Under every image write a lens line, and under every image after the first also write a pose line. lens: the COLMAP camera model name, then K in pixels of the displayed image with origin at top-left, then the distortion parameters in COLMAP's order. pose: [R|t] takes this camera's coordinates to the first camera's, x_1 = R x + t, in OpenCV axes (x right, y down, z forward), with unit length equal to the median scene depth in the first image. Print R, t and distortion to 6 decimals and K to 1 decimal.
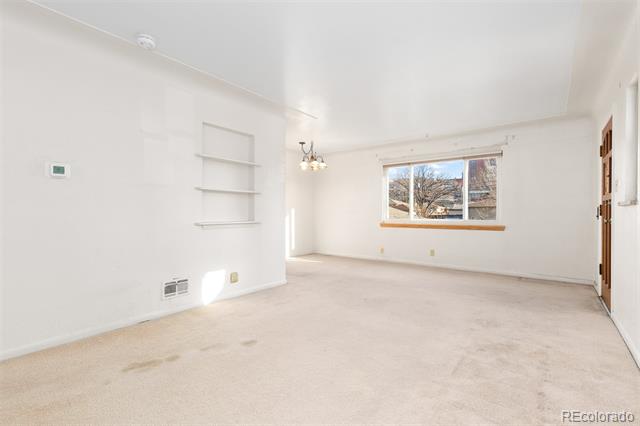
lens RADIAL K [[289.8, 0, 318.1], [0, 289.8, 212.9], [0, 0, 1]] dist [0.007279, -0.001307]
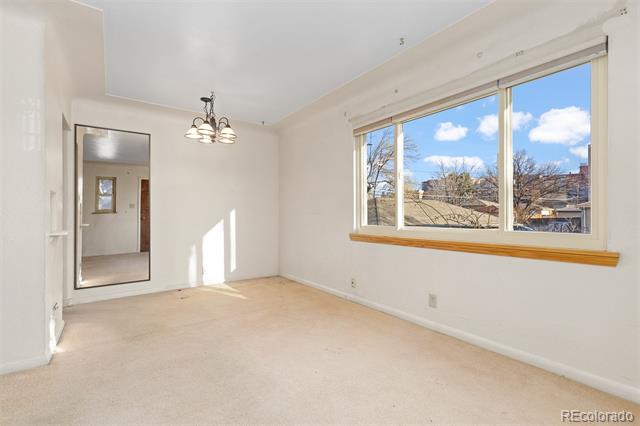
lens RADIAL K [[289.8, 0, 319.1], [0, 289.8, 212.8], [0, 0, 1]] dist [0.007279, -0.001307]
pose [[0.962790, -0.005921, -0.270185, 0.333901], [0.002838, 0.999926, -0.011801, 0.001288], [0.270235, 0.010596, 0.962736, 0.485075]]
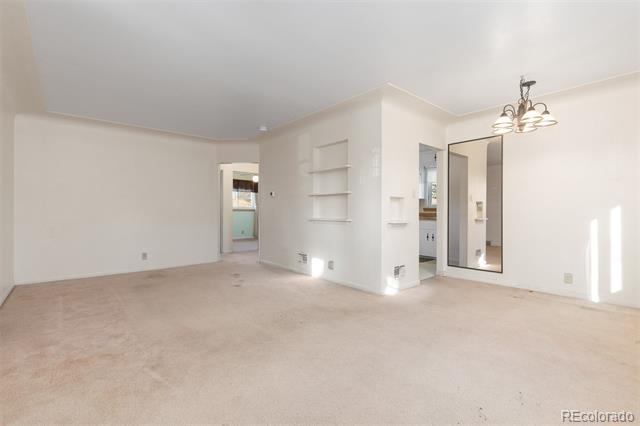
lens RADIAL K [[289.8, 0, 318.7], [0, 289.8, 212.2], [0, 0, 1]] dist [0.007279, -0.001307]
pose [[-0.193343, 0.000373, -0.981131, 0.559502], [-0.005130, 0.999986, 0.001391, 0.000344], [0.981118, 0.005302, -0.193338, 0.728372]]
